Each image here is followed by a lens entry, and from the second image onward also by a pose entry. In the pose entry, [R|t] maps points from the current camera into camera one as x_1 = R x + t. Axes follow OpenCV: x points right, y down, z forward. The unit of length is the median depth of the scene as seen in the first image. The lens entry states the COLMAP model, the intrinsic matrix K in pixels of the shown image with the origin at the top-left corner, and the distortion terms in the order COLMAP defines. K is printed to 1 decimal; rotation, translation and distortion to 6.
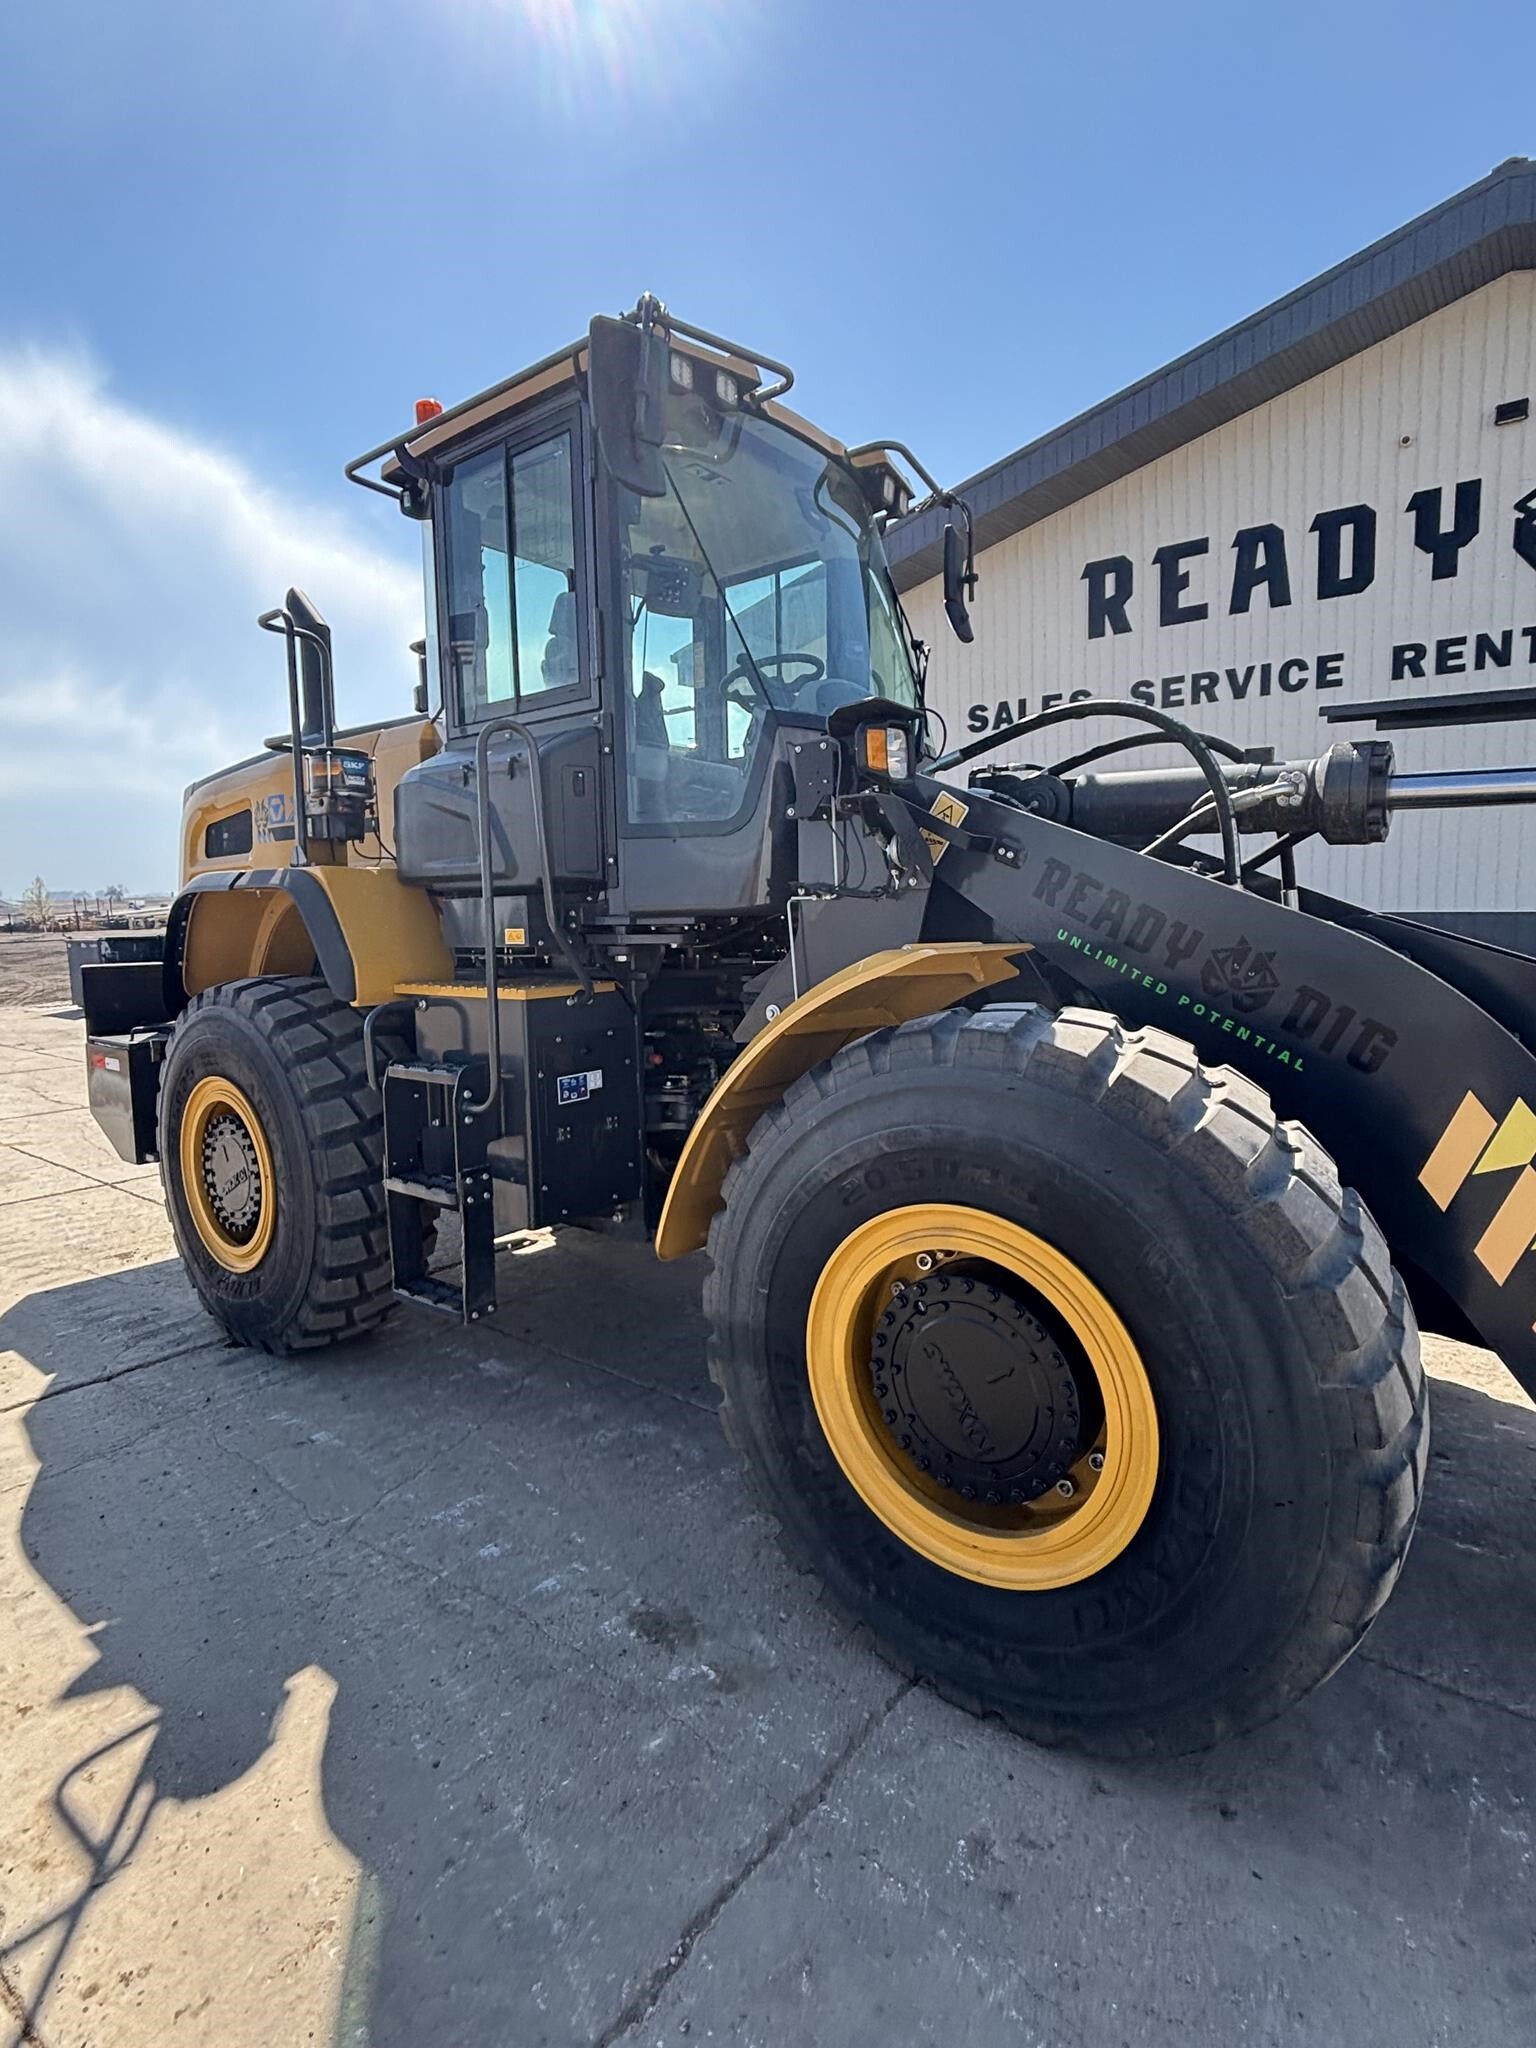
lens RADIAL K [[1032.6, 0, 778.0], [0, 1032.6, 1019.7], [0, 0, 1]] dist [-0.005595, 0.002468]
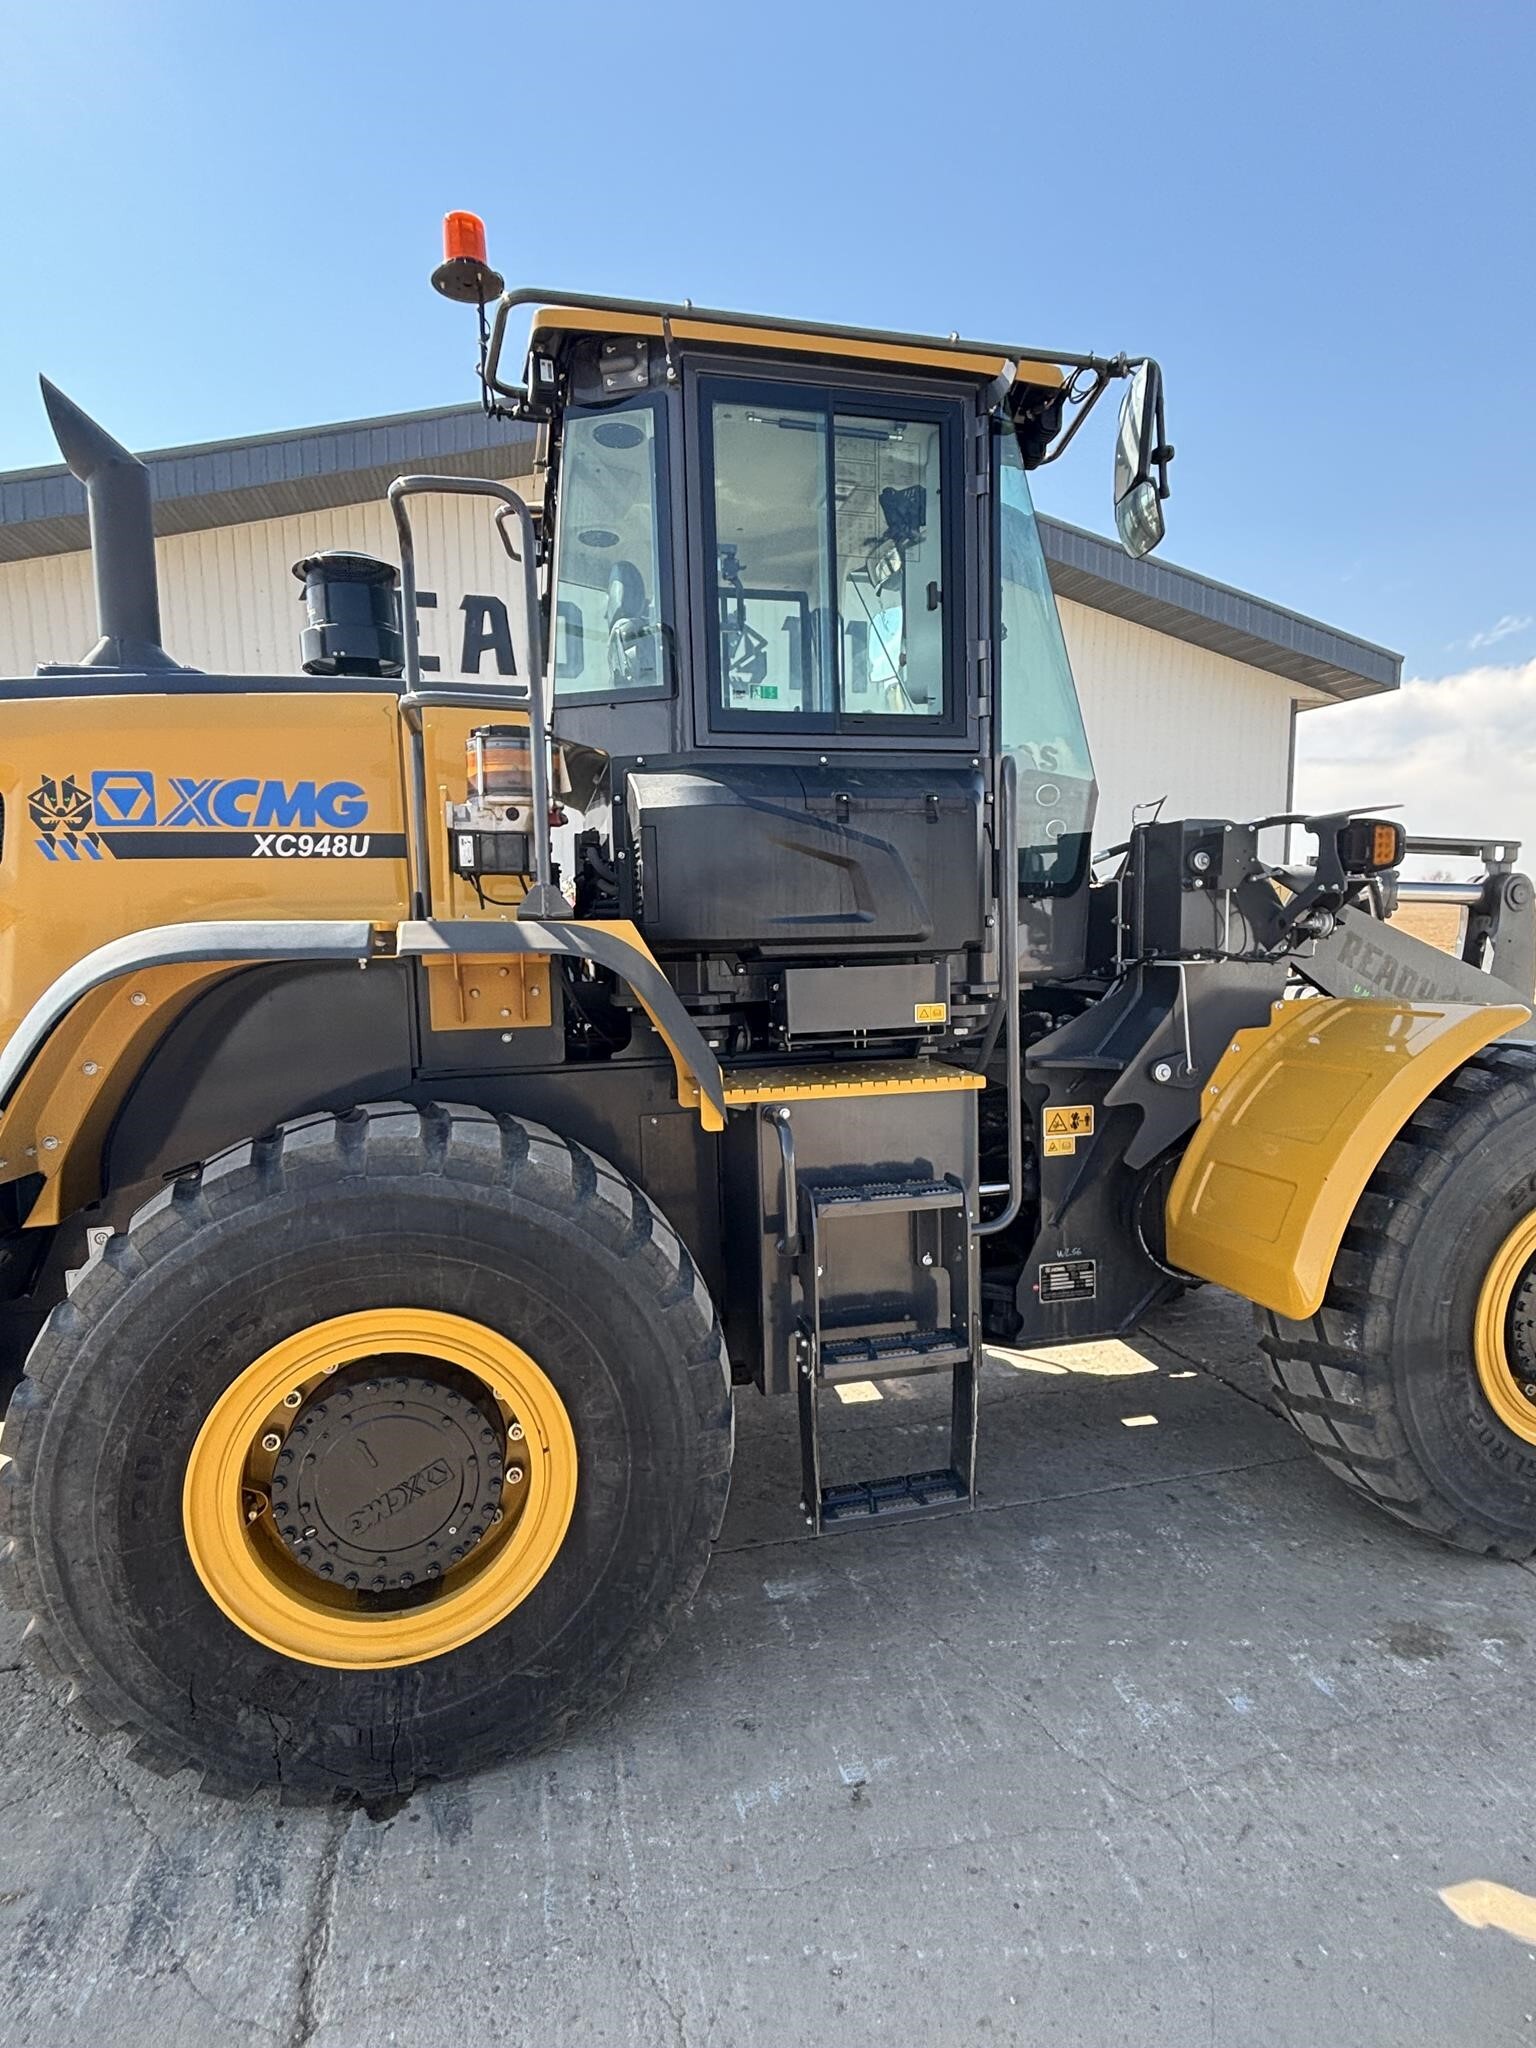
lens RADIAL K [[1032.6, 0, 778.0], [0, 1032.6, 1019.7], [0, 0, 1]] dist [-0.005595, 0.002468]
pose [[0.618896, -0.059761, 0.783196, -0.910646], [0.089642, 0.995961, 0.005158, -0.085660], [-0.780341, 0.067015, 0.621753, 0.554713]]
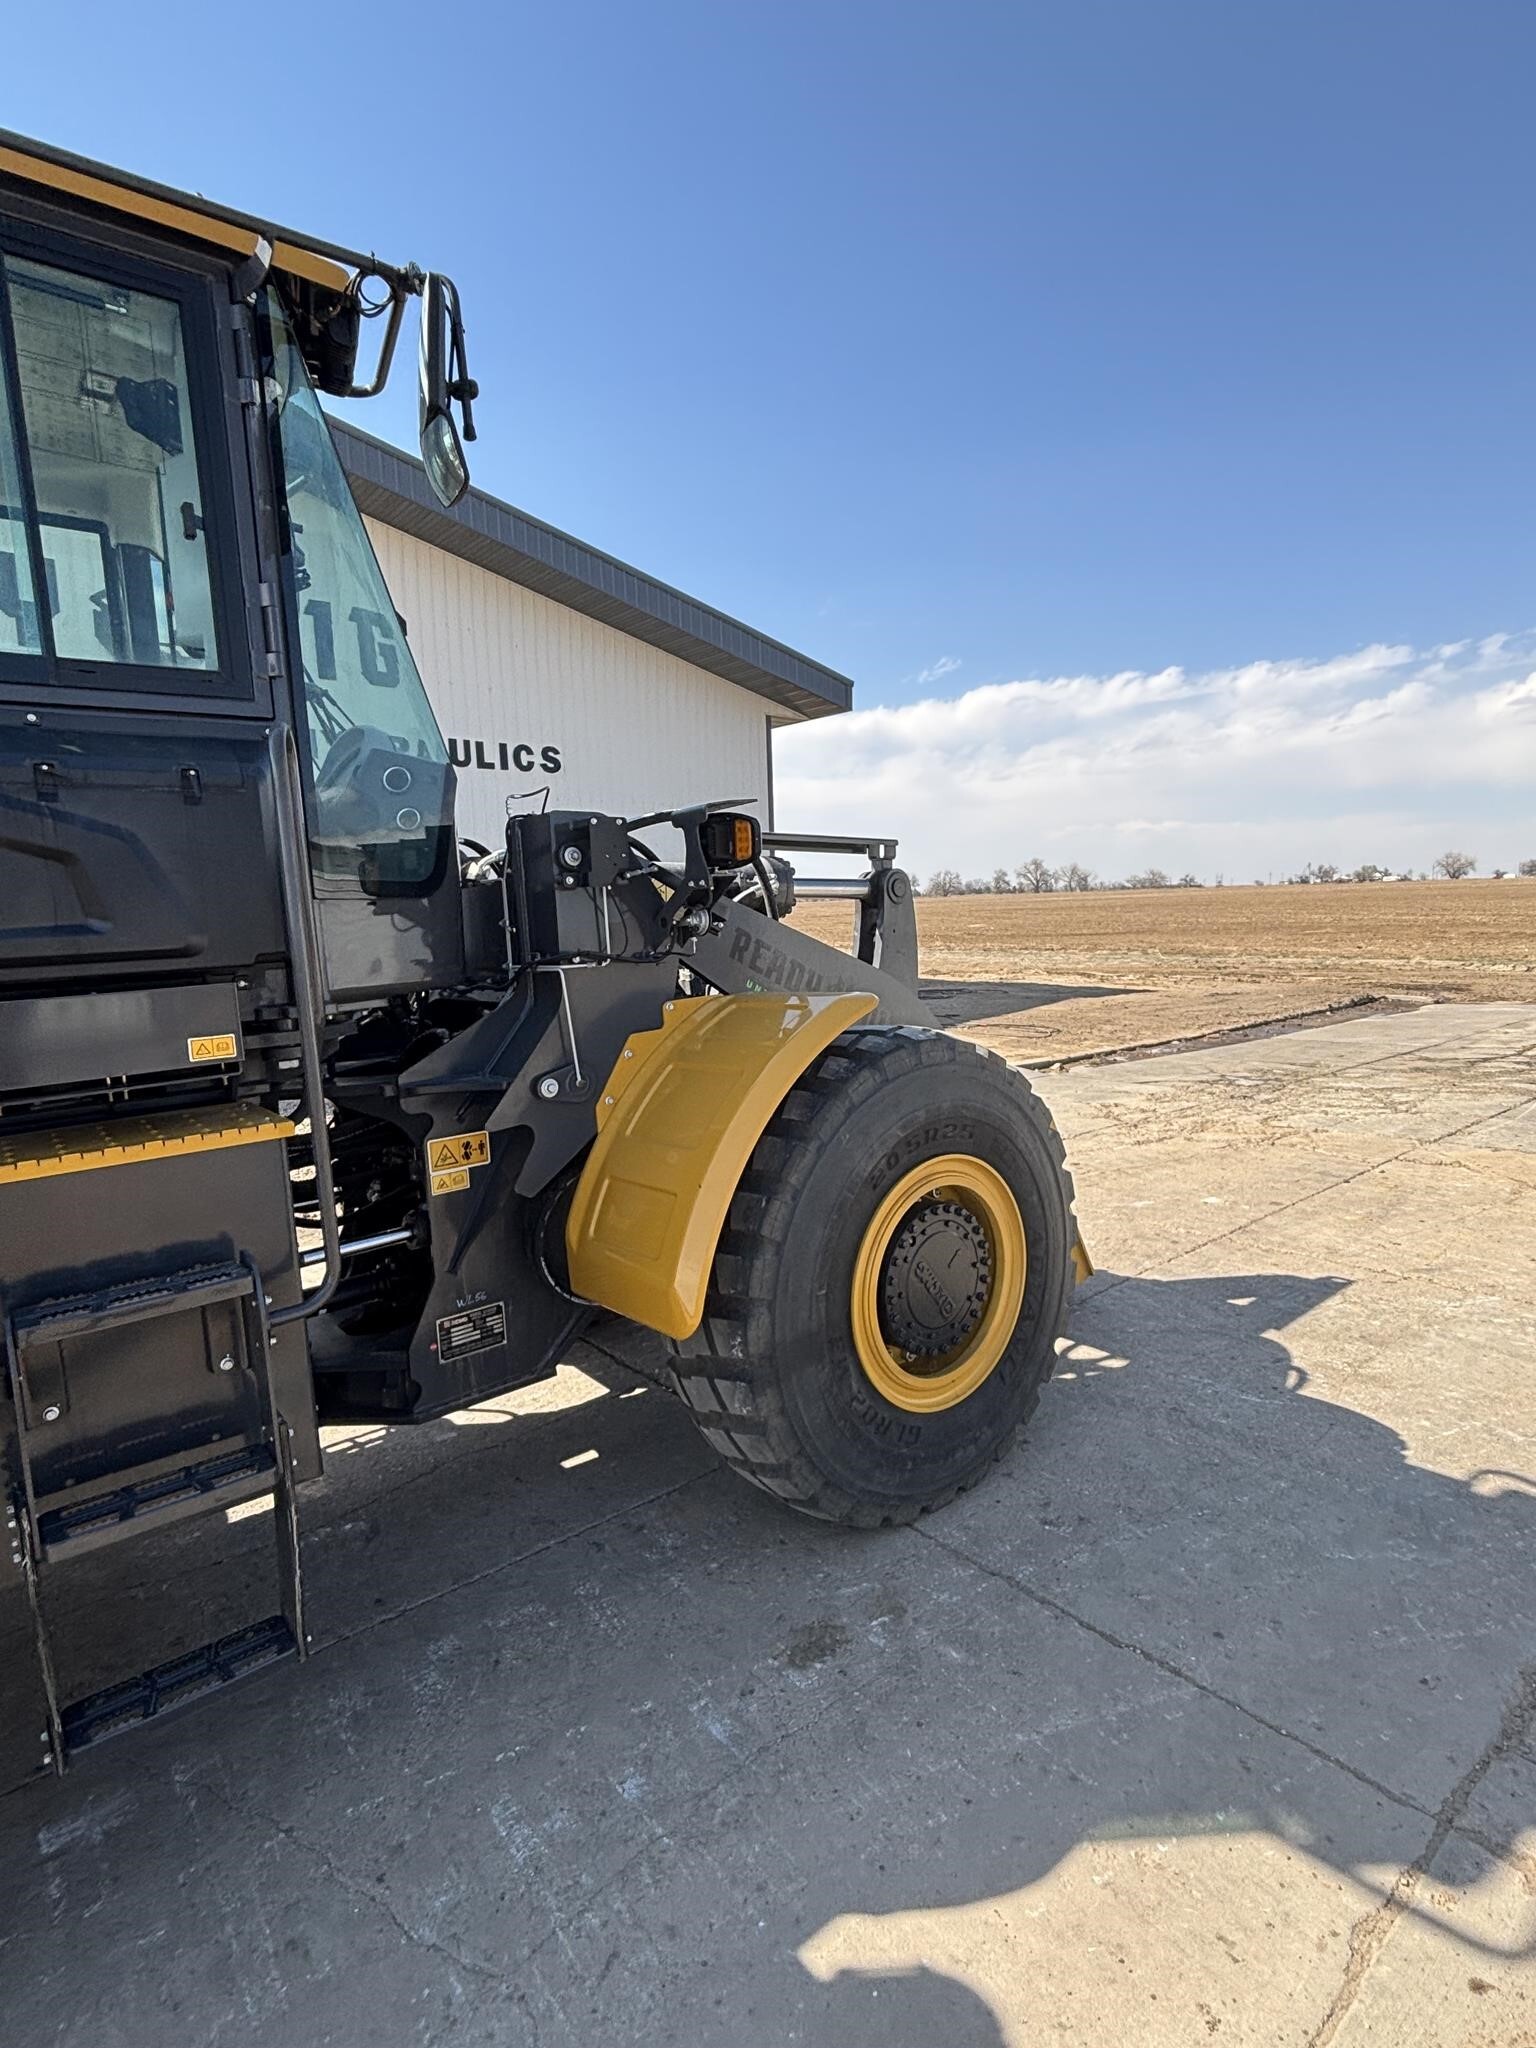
lens RADIAL K [[1032.6, 0, 778.0], [0, 1032.6, 1019.7], [0, 0, 1]] dist [-0.005595, 0.002468]
pose [[0.224151, -0.085827, 0.970768, -0.750238], [0.147699, 0.987600, 0.053212, -0.075382], [-0.963297, 0.131454, 0.234048, 0.481294]]
